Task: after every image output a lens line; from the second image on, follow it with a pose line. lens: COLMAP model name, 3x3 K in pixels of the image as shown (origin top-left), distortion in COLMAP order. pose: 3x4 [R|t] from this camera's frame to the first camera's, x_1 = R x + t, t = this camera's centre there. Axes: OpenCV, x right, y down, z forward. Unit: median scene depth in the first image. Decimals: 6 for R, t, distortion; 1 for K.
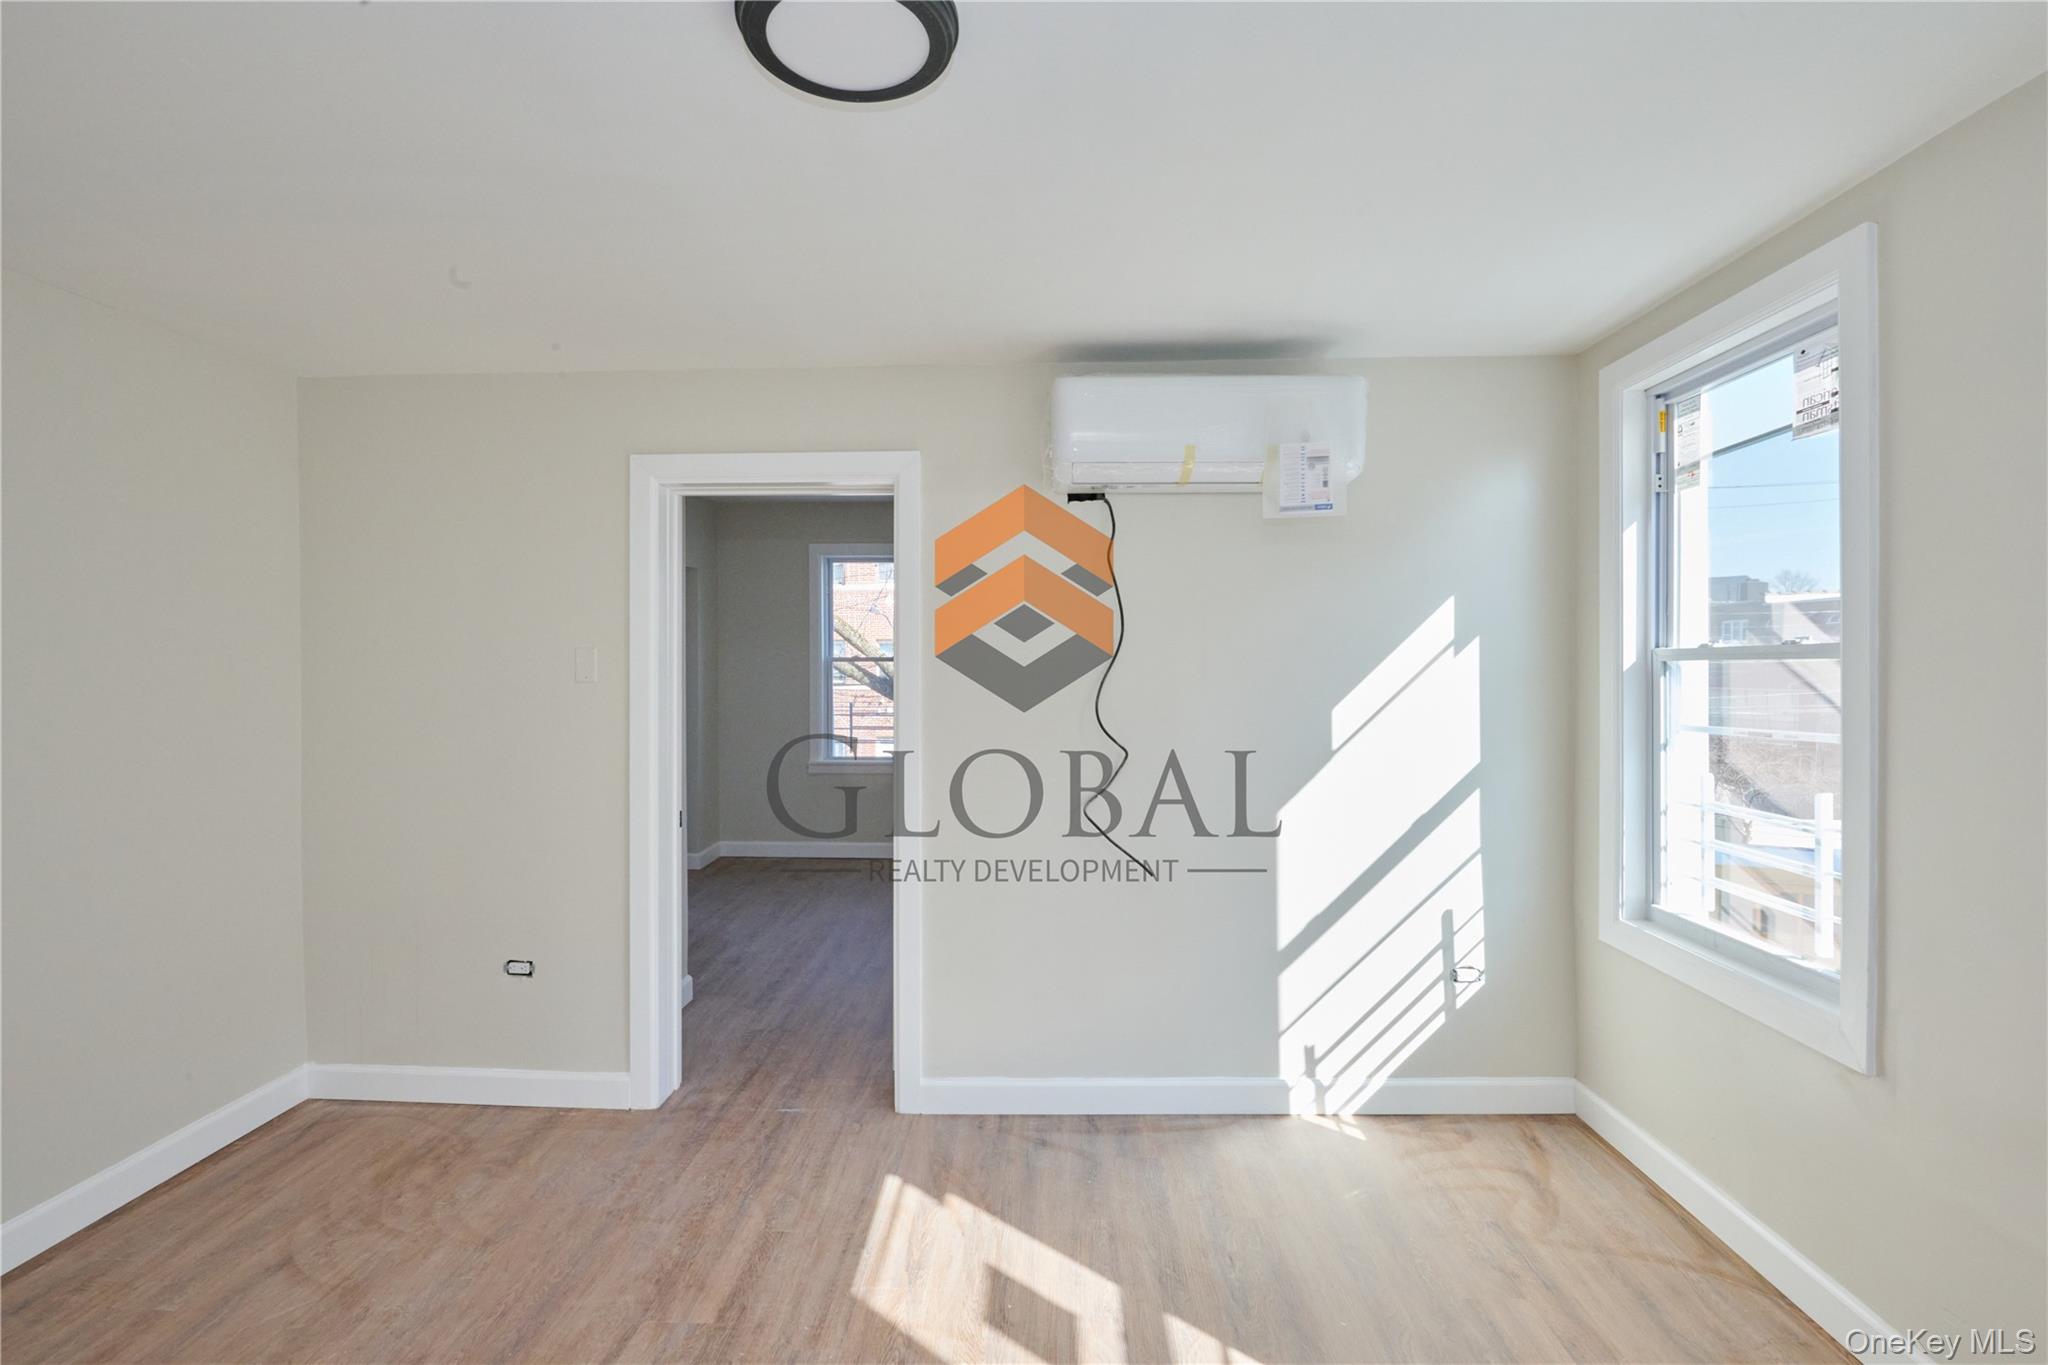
lens RADIAL K [[945.2, 0, 1019.7], [0, 945.2, 678.1], [0, 0, 1]] dist [-0.003251, -0.000231]
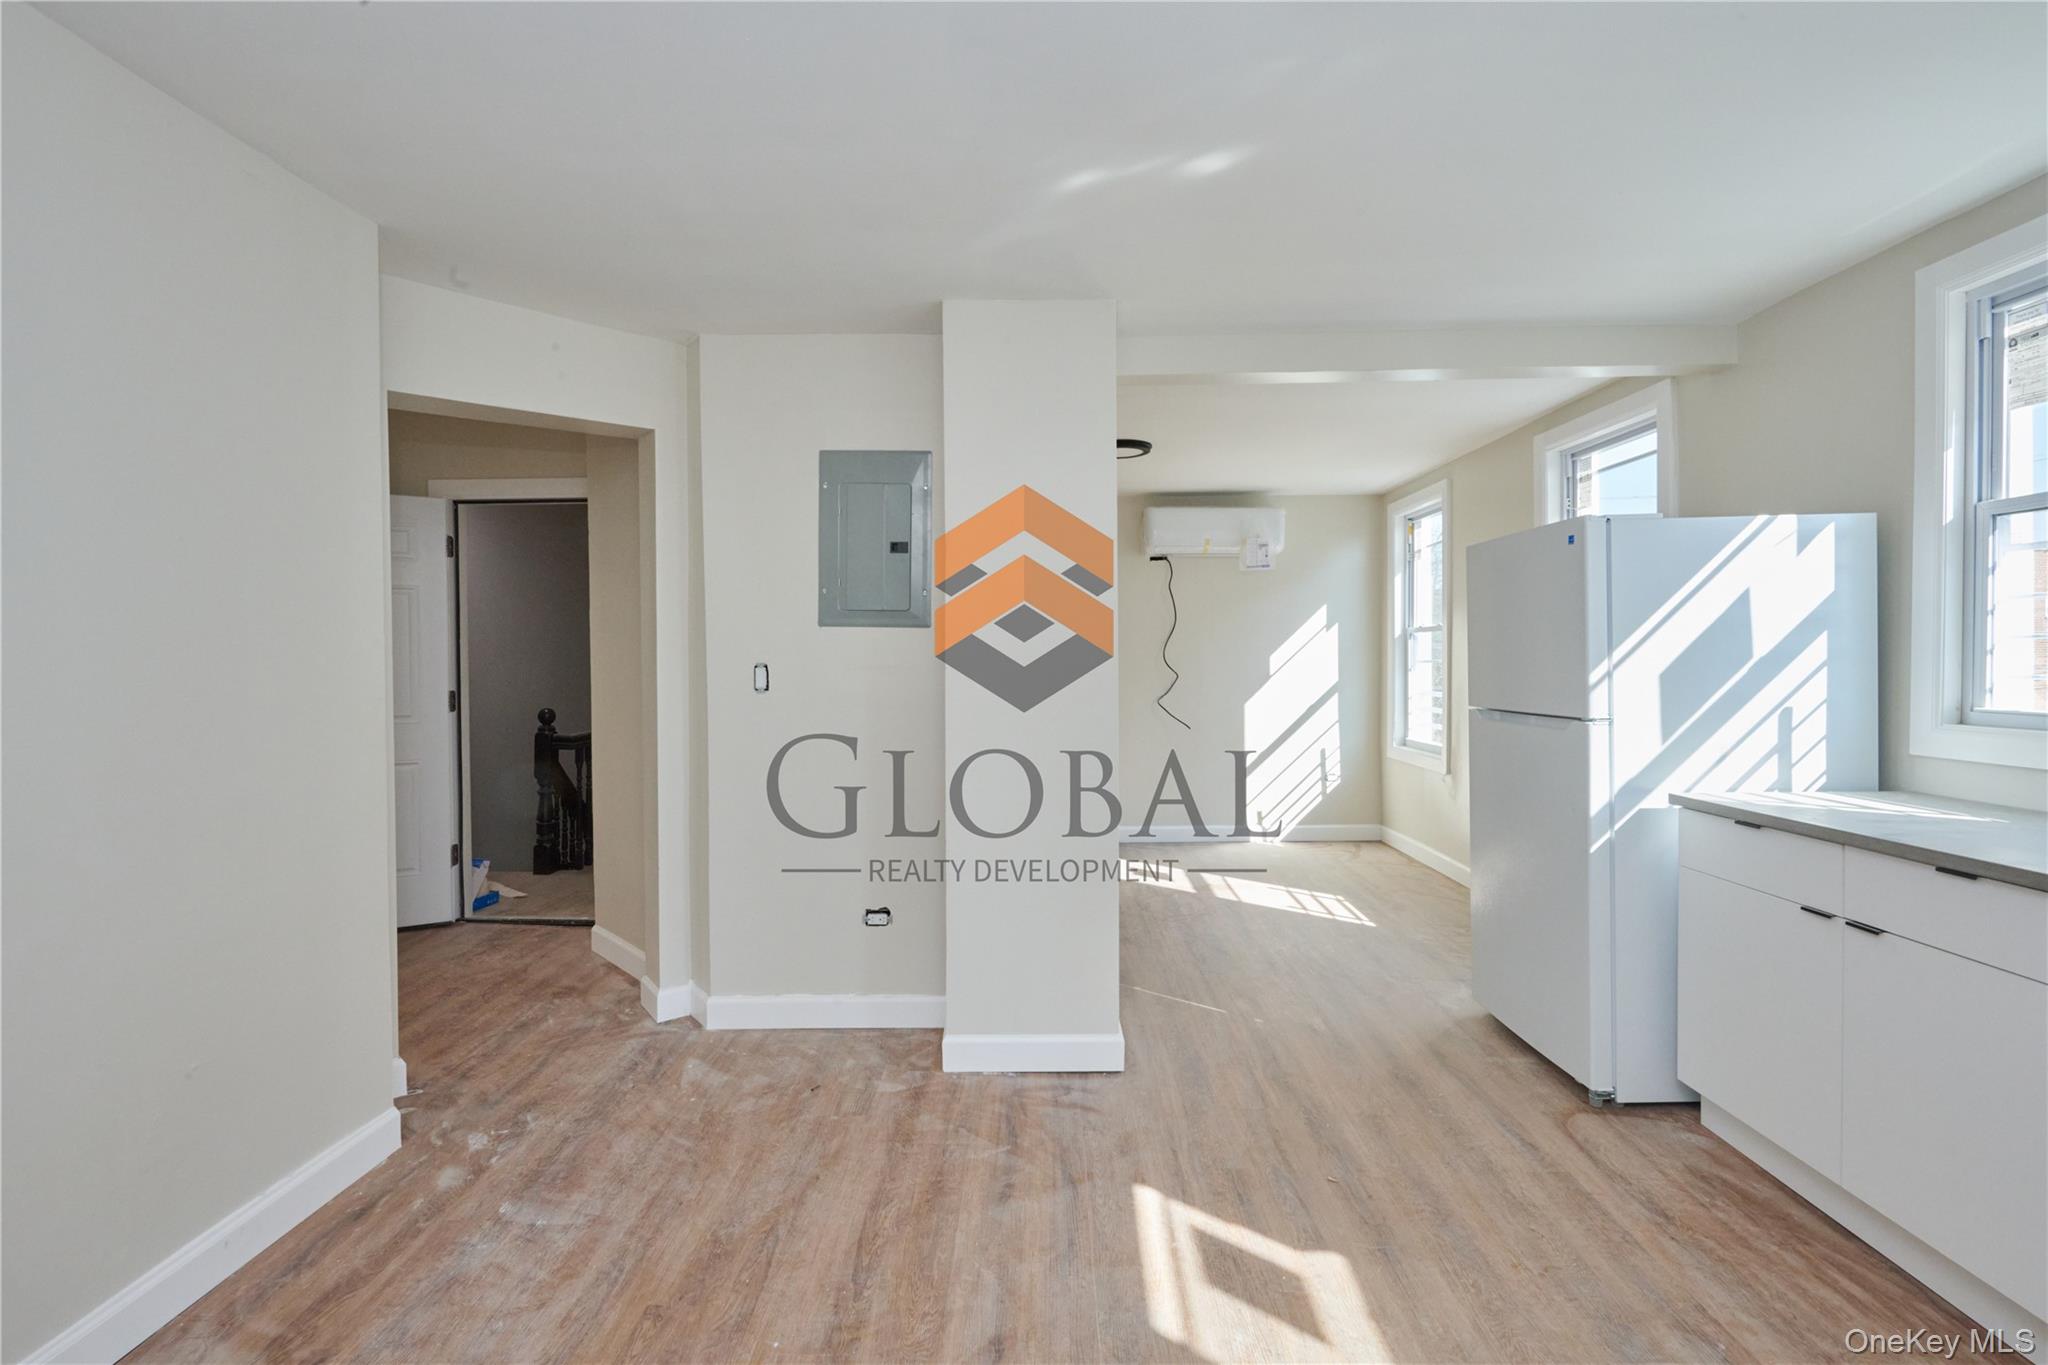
lens RADIAL K [[945.2, 0, 1019.7], [0, 945.2, 678.1], [0, 0, 1]] dist [-0.003251, -0.000231]
pose [[0.999784, 0.000840, 0.020752, -0.307414], [-0.001014, 0.999964, 0.008394, 0.069113], [-0.020744, -0.008413, 0.999749, -1.222696]]
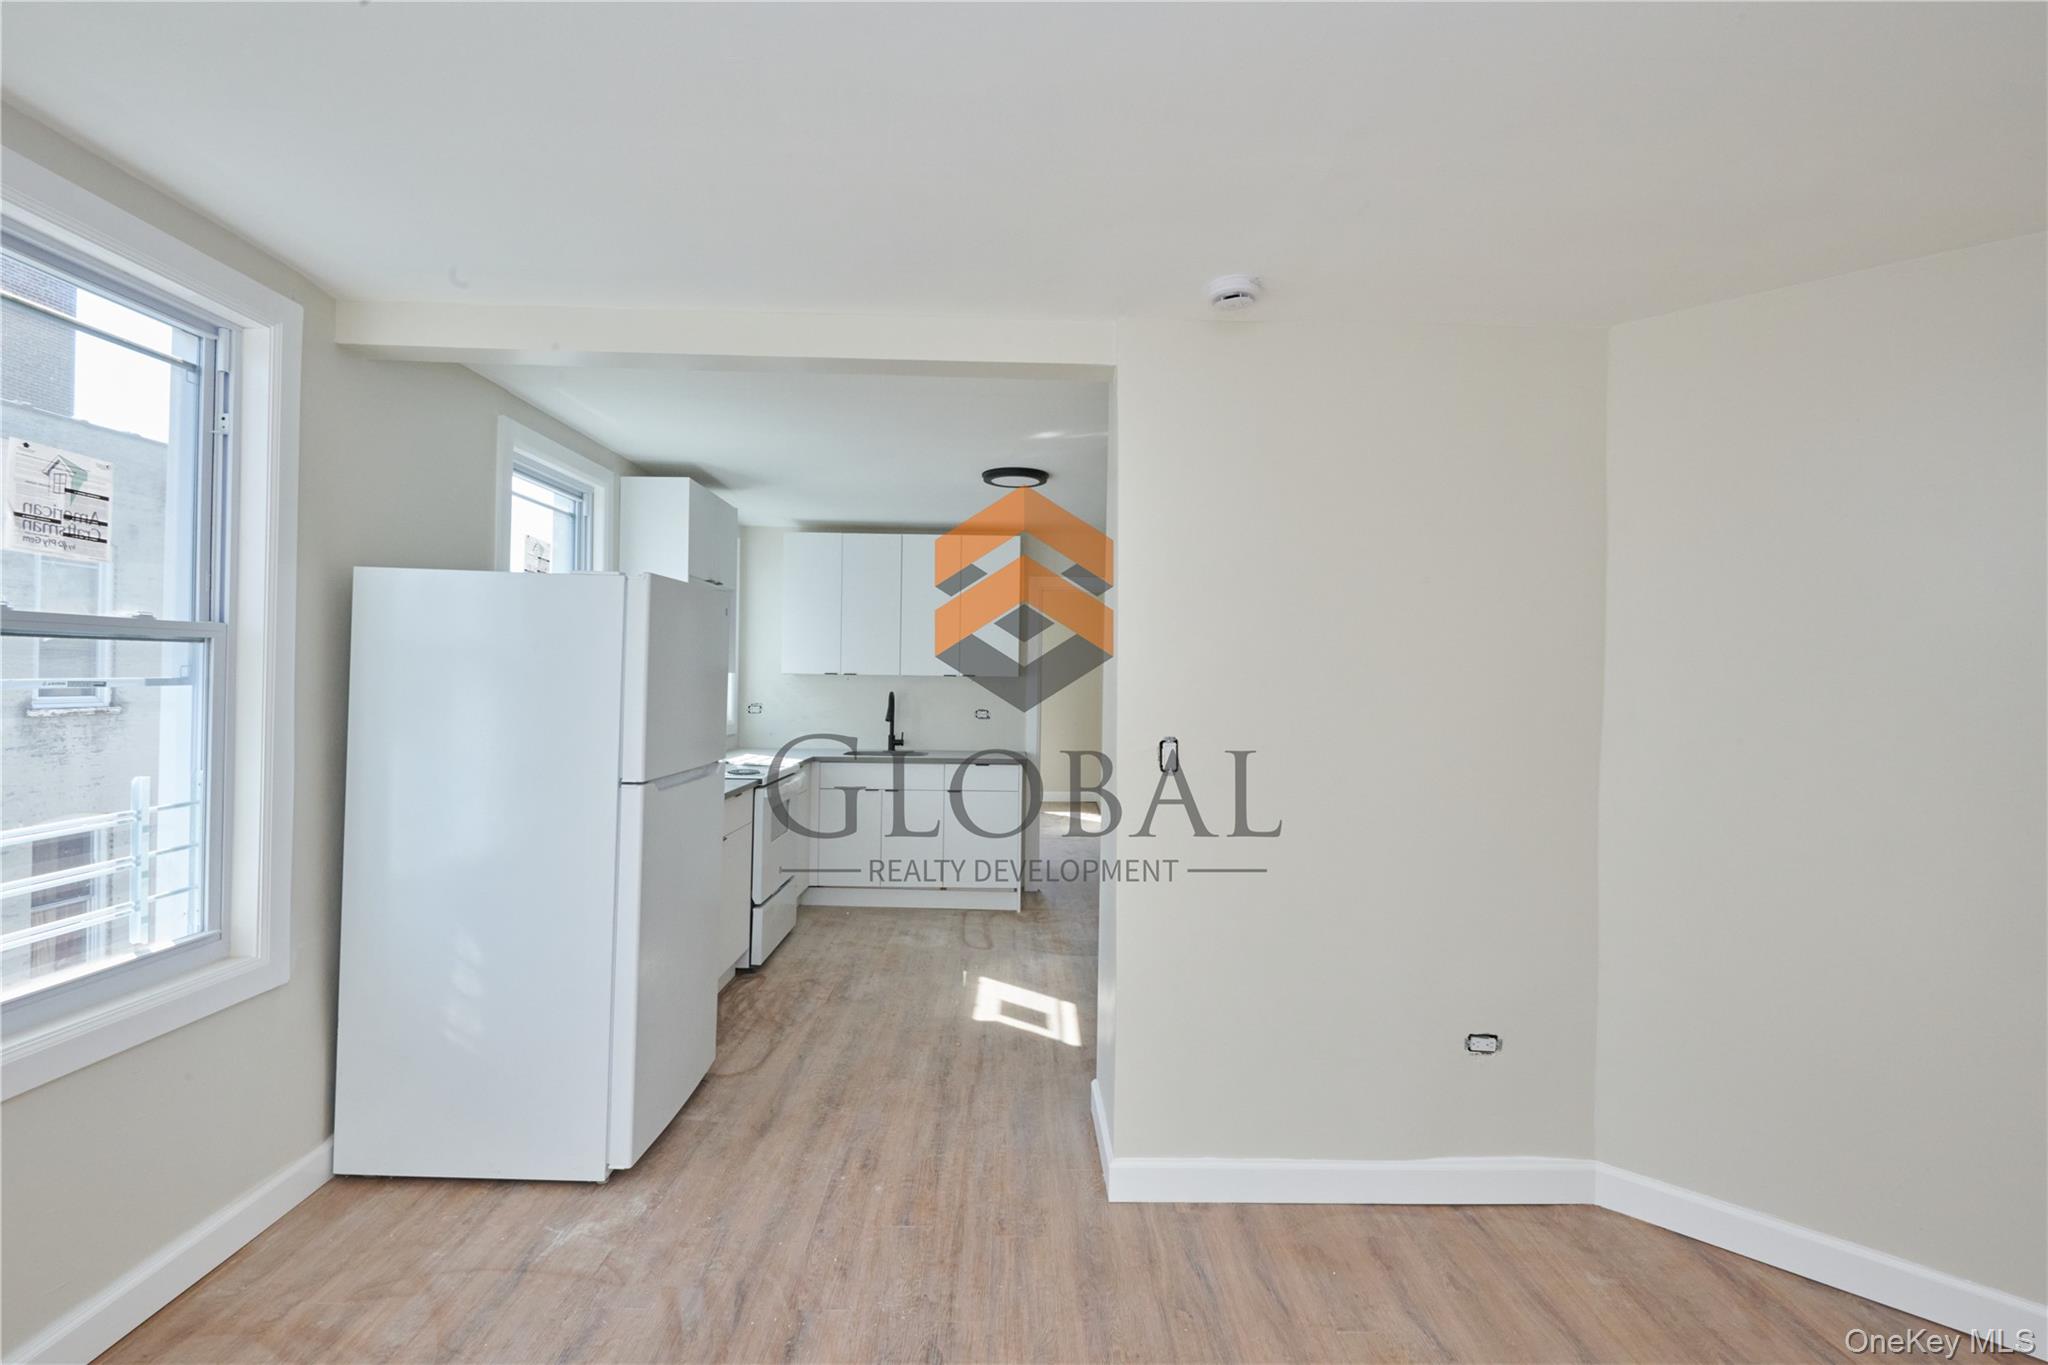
lens RADIAL K [[937.5, 0, 1016.0], [0, 937.5, 676.3], [0, 0, 1]] dist [-0.005929, -0.001043]
pose [[-0.998687, -0.010541, -0.050124, -0.030482], [-0.011074, 0.999885, 0.010378, 0.000246], [0.050009, 0.010920, -0.998689, 0.836495]]
